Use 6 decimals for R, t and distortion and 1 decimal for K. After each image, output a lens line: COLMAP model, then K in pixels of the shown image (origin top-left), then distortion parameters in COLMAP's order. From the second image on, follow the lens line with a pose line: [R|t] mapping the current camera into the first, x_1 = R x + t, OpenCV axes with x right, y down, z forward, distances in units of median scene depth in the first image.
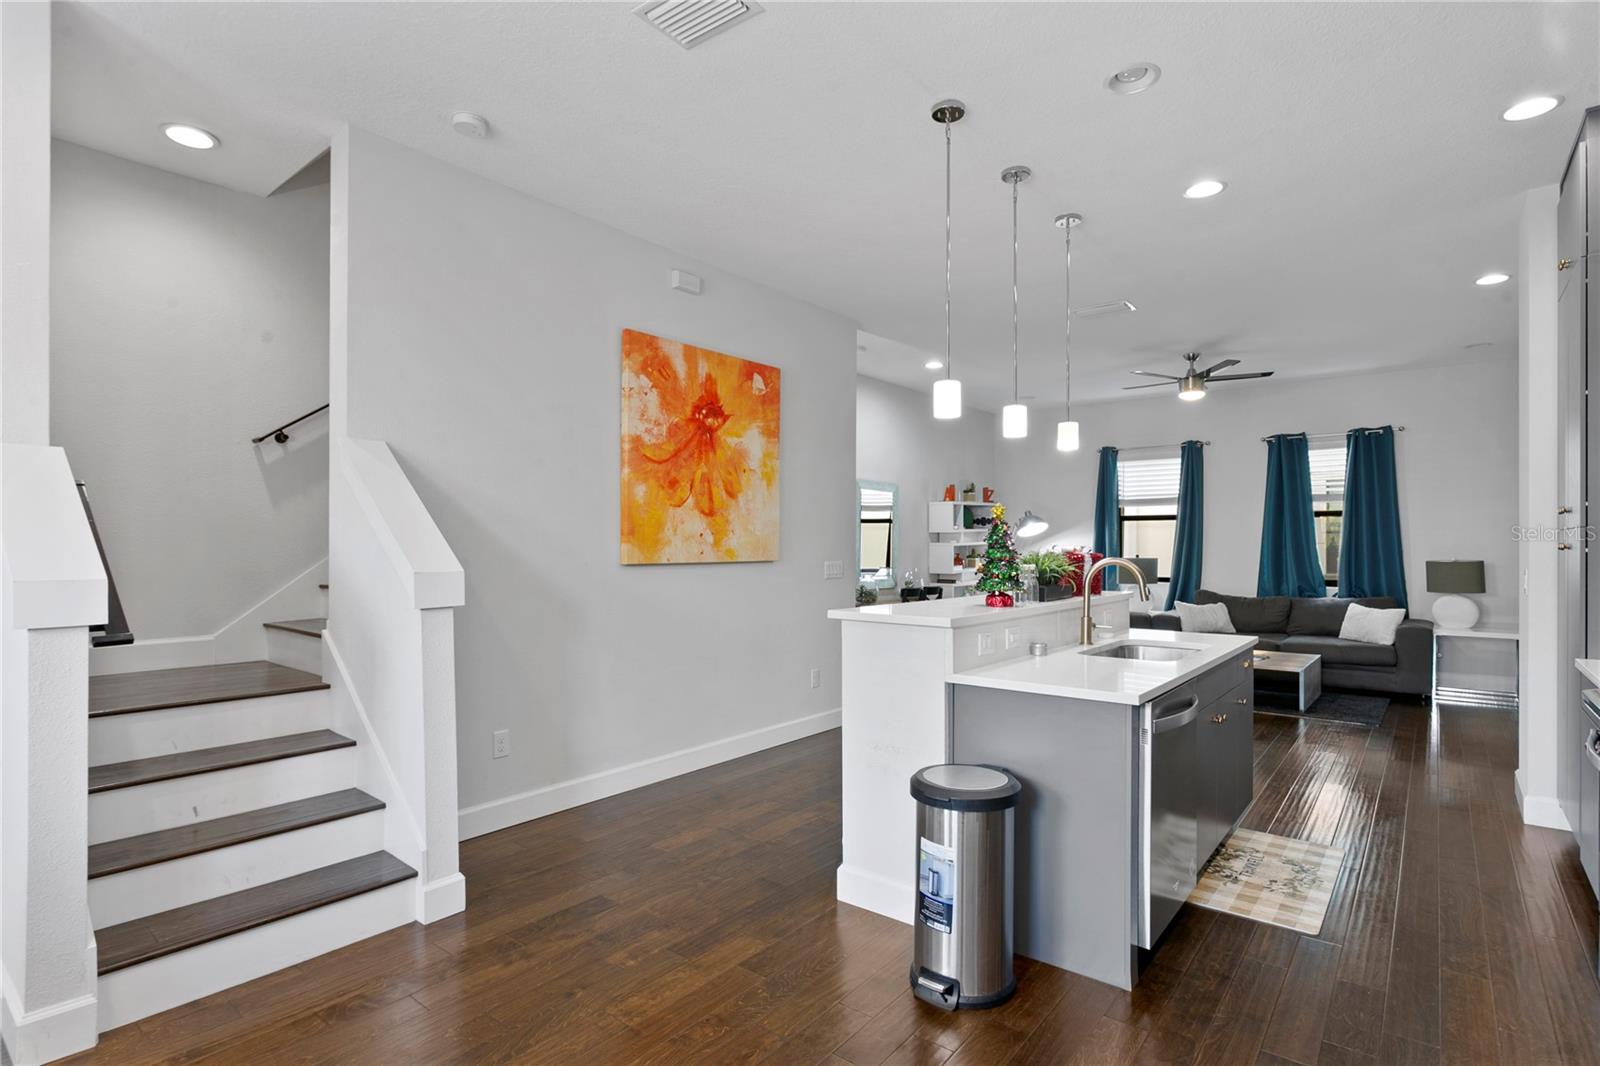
lens RADIAL K [[801.0, 0, 808.0], [0, 801.0, 546.0], [0, 0, 1]] dist [-0.013497, 0.006212]
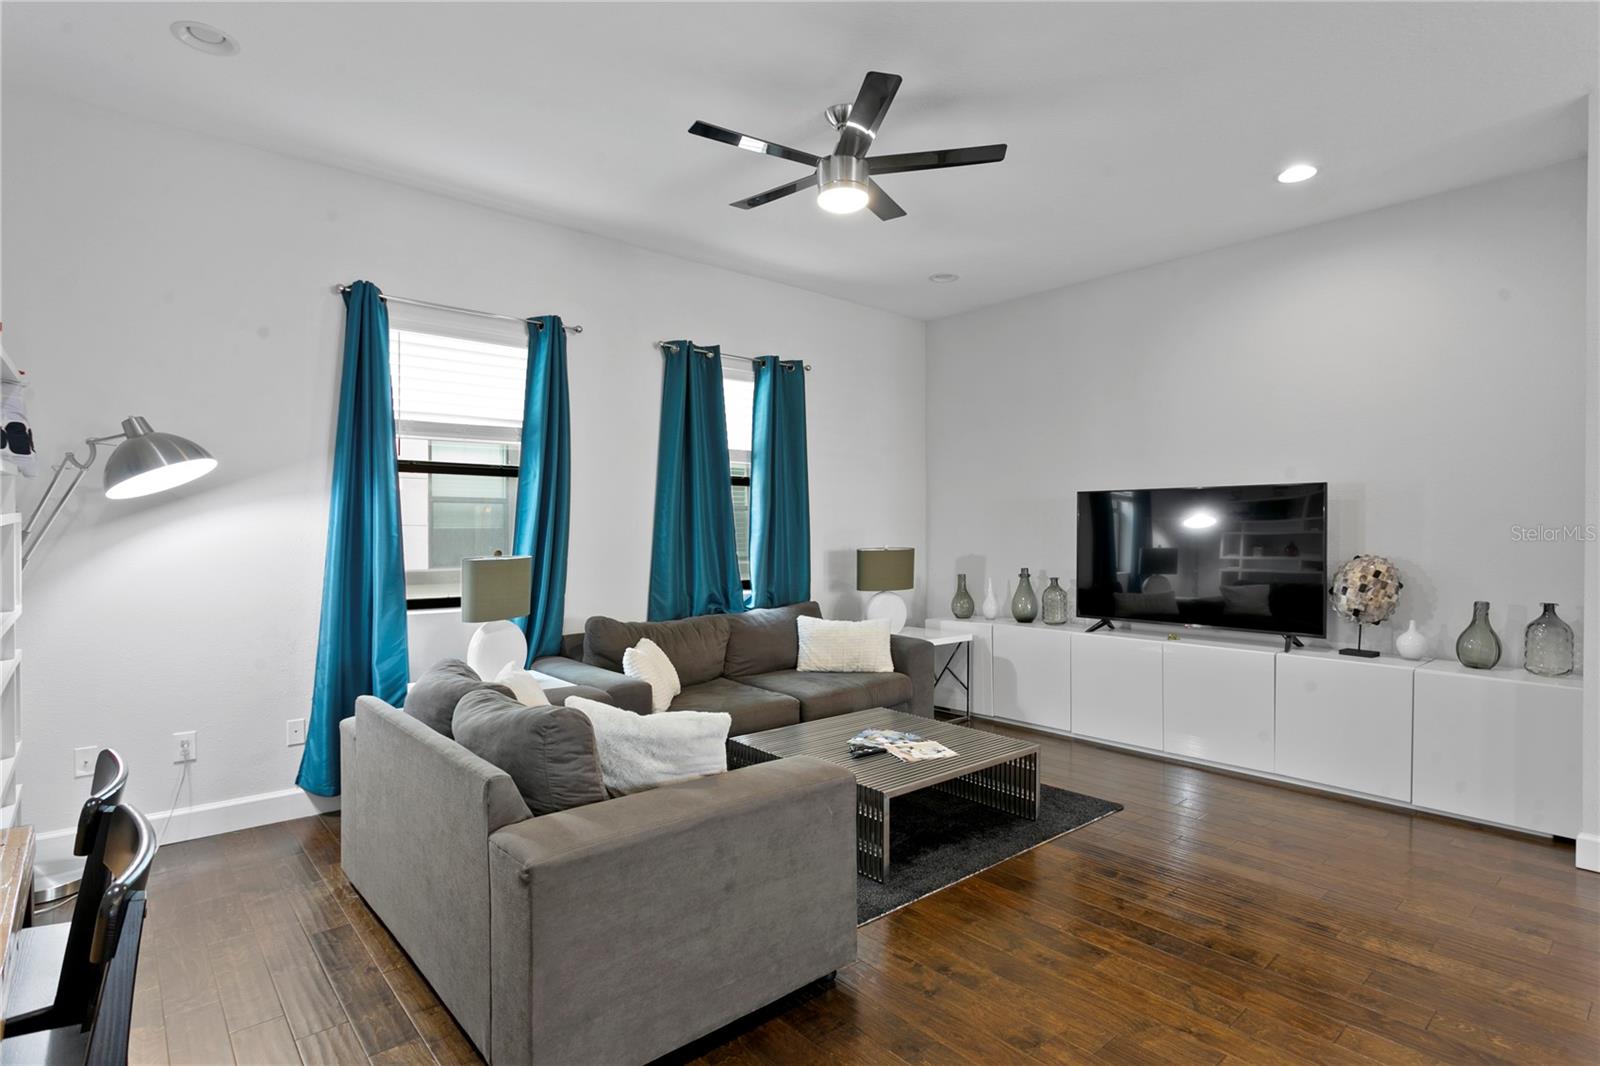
lens RADIAL K [[801.0, 0, 824.6], [0, 801.0, 547.0], [0, 0, 1]] dist [-0.013497, 0.006212]
pose [[0.166132, -0.022466, 0.985848, 0.027153], [0.001081, 0.999744, 0.022600, -0.001183], [-0.986103, -0.002689, 0.166114, 0.964889]]
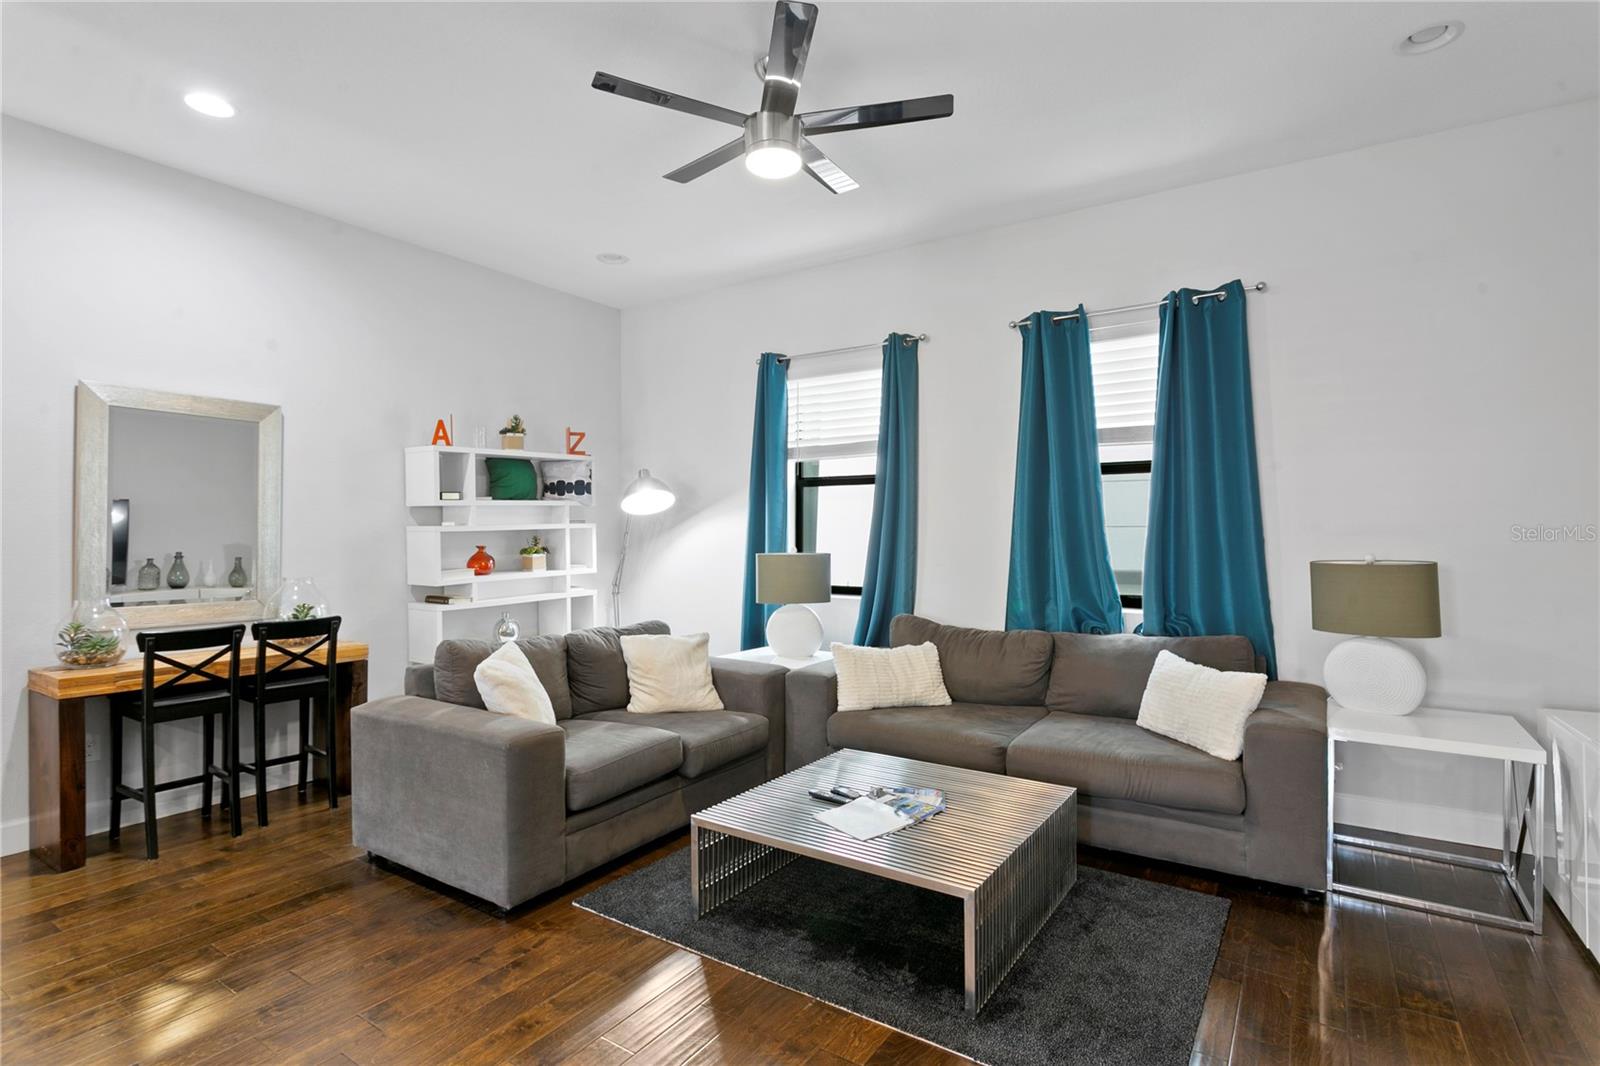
lens RADIAL K [[801.0, 0, 801.4], [0, 801.0, 531.4], [0, 0, 1]] dist [-0.013497, 0.006212]
pose [[0.995358, -0.000874, 0.096234, 0.468918], [0.001363, 0.999986, -0.005015, 0.003462], [-0.096229, 0.005123, 0.995346, 0.608281]]
